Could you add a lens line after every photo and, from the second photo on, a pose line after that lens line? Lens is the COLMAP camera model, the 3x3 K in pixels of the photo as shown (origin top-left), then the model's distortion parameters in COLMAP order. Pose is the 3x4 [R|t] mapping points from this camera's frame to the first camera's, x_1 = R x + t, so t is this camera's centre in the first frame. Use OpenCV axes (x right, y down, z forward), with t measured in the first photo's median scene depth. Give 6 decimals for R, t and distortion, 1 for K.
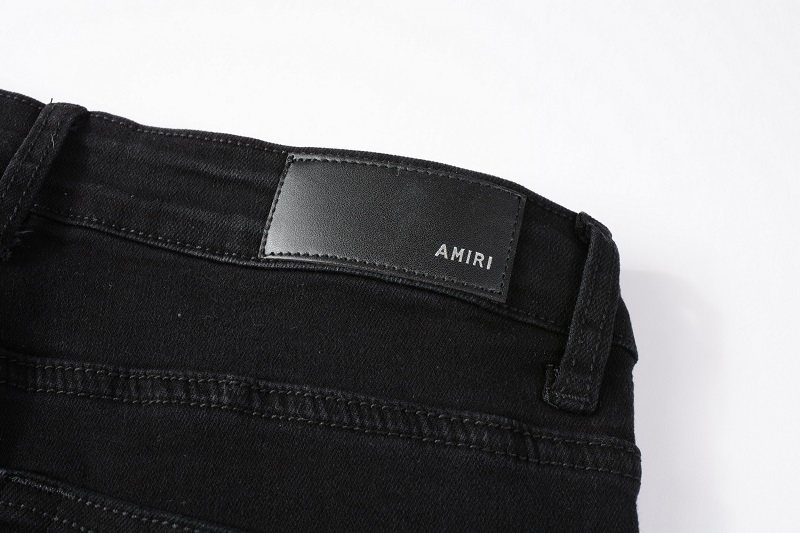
lens RADIAL K [[881.0, 0, 399.5], [0, 881.0, 265.4], [0, 0, 1]] dist [0.015172, 0.000000]
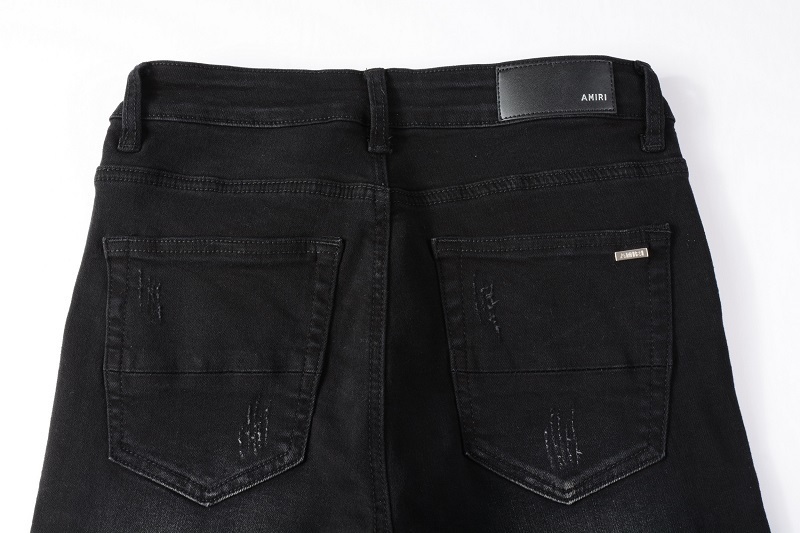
lens RADIAL K [[881.0, 0, 400.1], [0, 881.0, 267.5], [0, 0, 1]] dist [0.015172, 0.000000]
pose [[0.962835, -0.268863, 0.025718, -0.574621], [0.252001, 0.928527, 0.272639, -0.343877], [-0.097182, -0.256026, 0.961773, -1.219267]]
